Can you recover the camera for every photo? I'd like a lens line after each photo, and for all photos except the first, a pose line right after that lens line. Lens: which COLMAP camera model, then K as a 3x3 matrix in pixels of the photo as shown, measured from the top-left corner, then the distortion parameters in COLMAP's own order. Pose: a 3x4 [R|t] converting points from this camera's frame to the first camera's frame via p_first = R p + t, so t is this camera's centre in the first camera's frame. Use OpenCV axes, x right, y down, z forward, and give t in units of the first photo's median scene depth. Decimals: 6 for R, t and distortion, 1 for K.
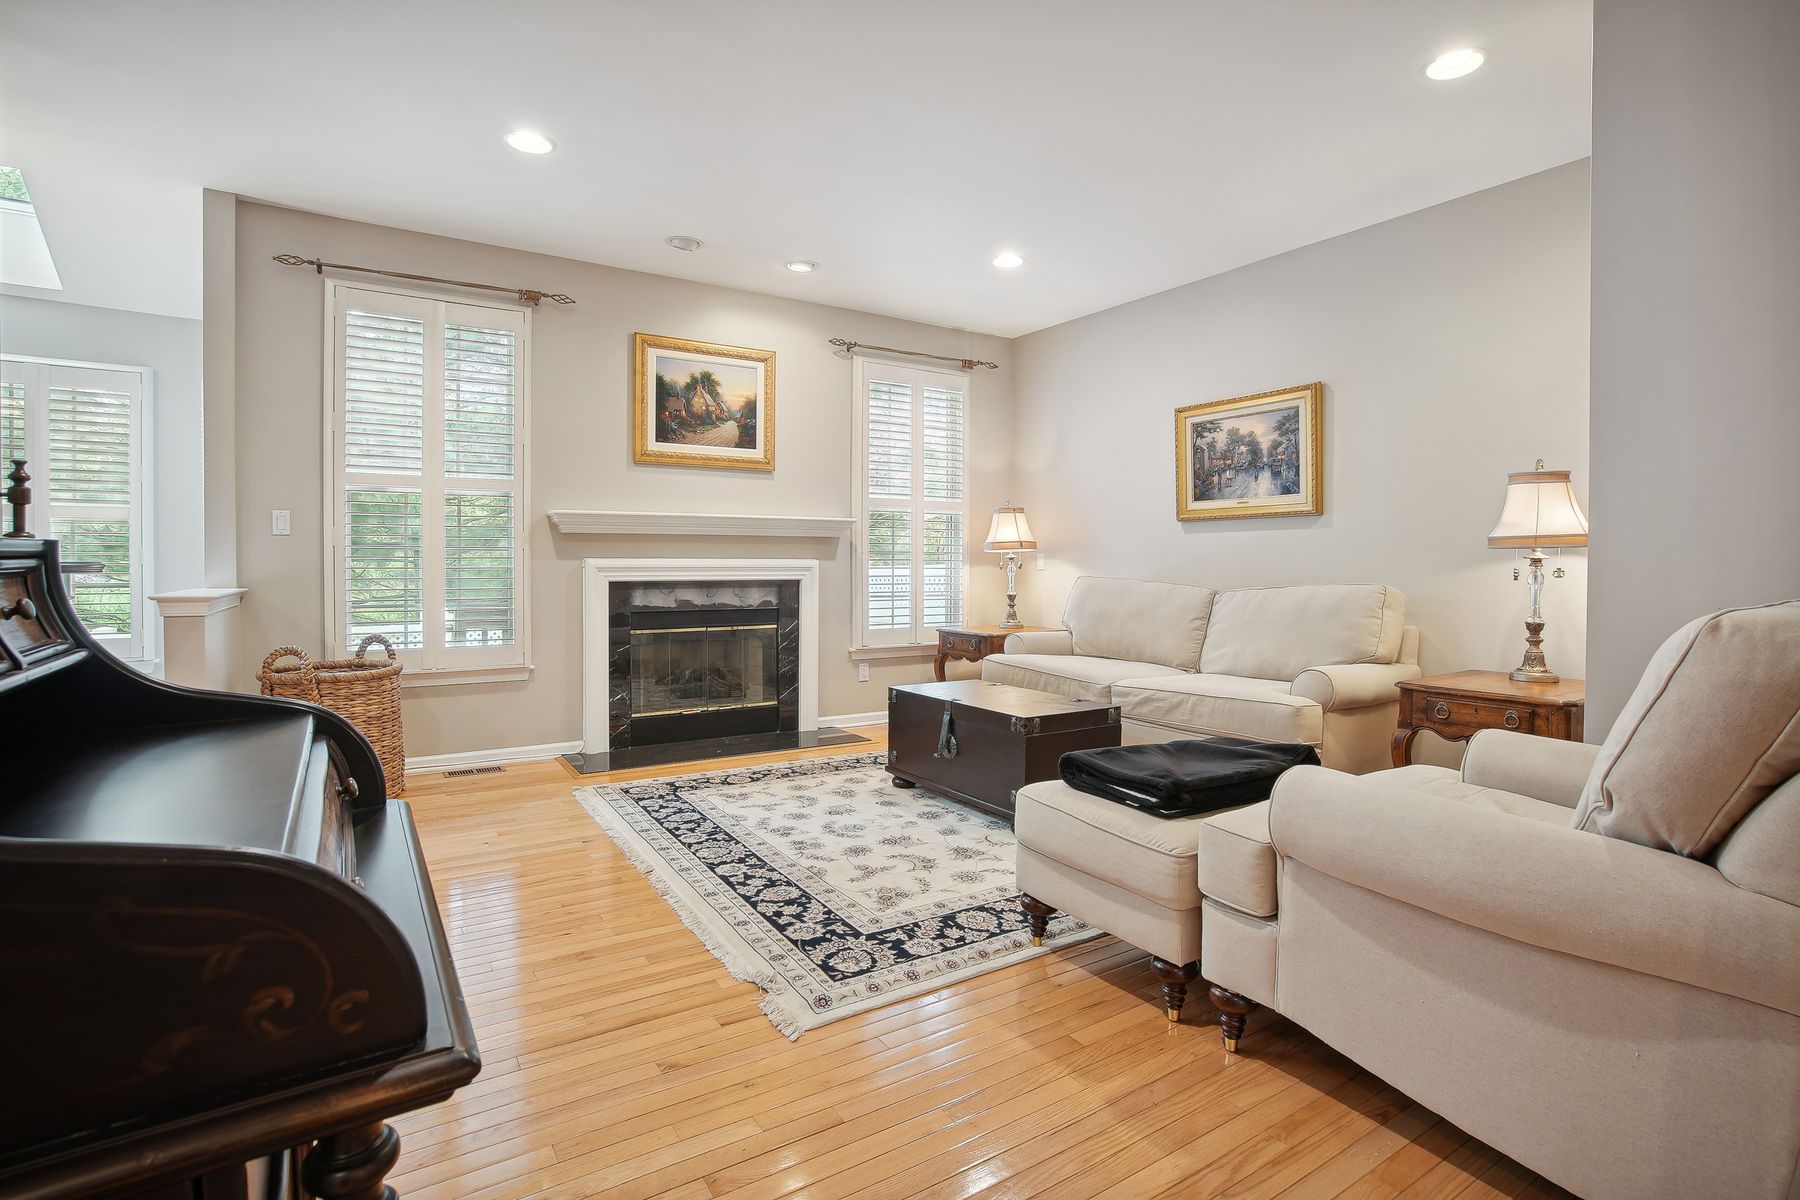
lens RADIAL K [[865.0, 0, 956.8], [0, 865.0, 560.8], [0, 0, 1]] dist [-0.037860, 0.007872]
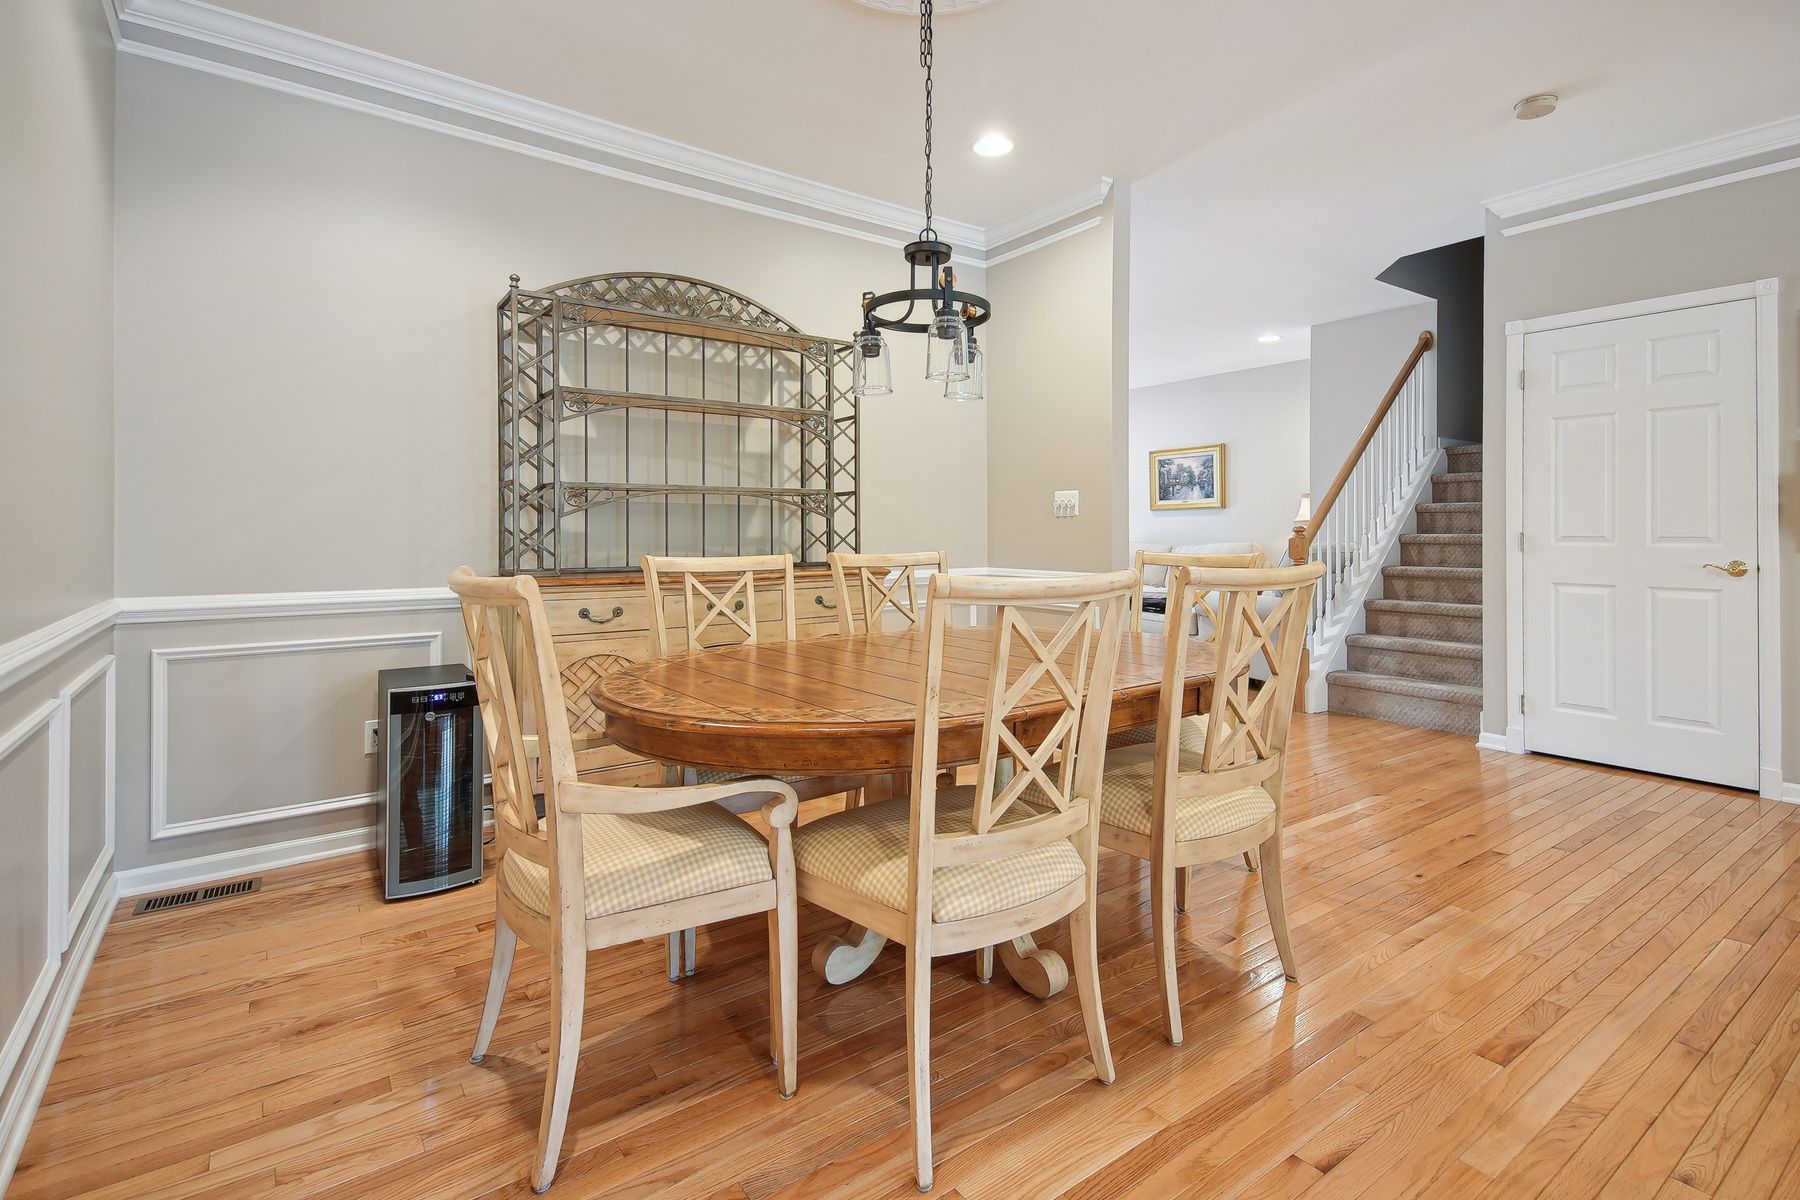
lens RADIAL K [[865.0, 0, 902.8], [0, 865.0, 532.5], [0, 0, 1]] dist [-0.037860, 0.007872]
pose [[0.999945, -0.007790, 0.007058, -0.423149], [0.007799, 0.999969, -0.001226, -0.002214], [-0.007048, 0.001281, 0.999974, -1.243187]]
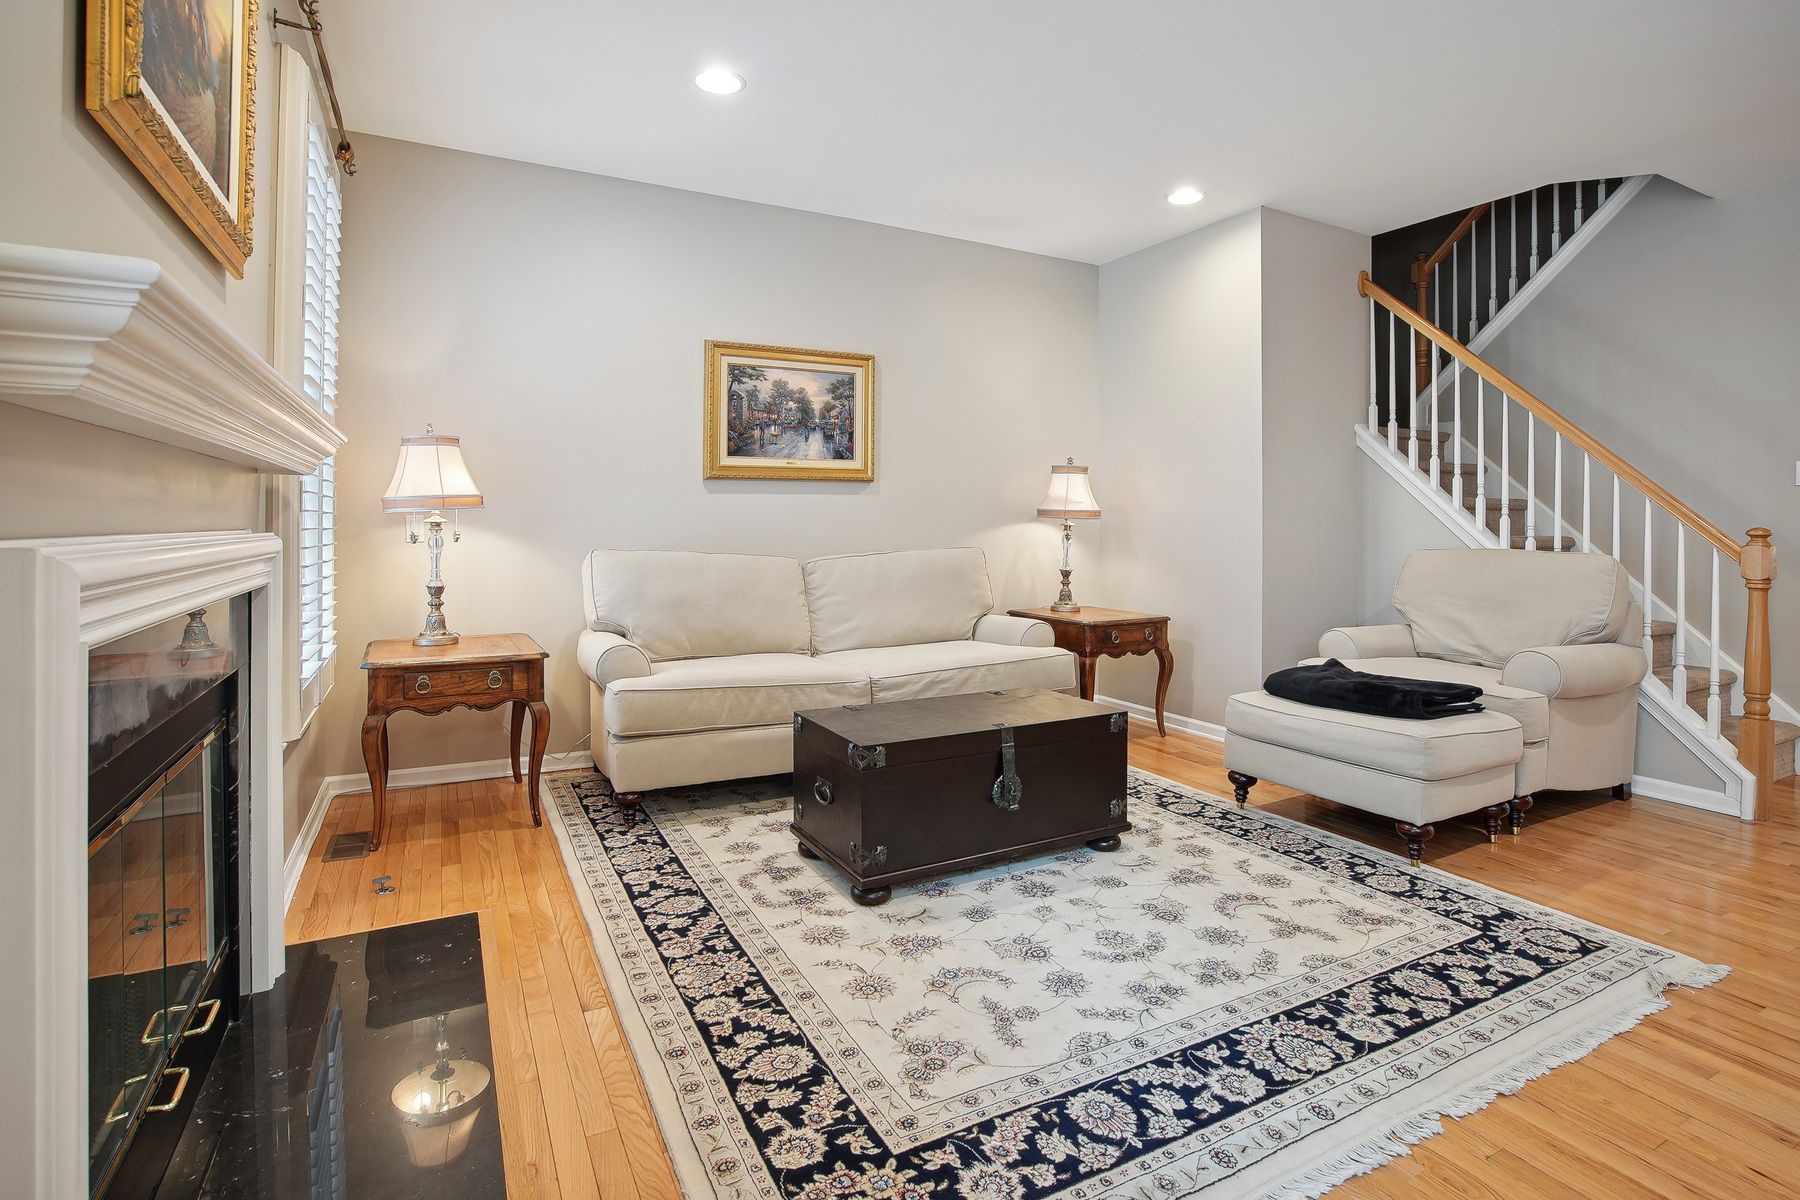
lens RADIAL K [[865.0, 0, 892.4], [0, 865.0, 513.5], [0, 0, 1]] dist [-0.037860, 0.007872]
pose [[0.139345, 0.009317, 0.990200, -0.748811], [-0.000315, 0.999956, -0.009365, -0.007748], [-0.990244, 0.000993, 0.139341, 1.017411]]
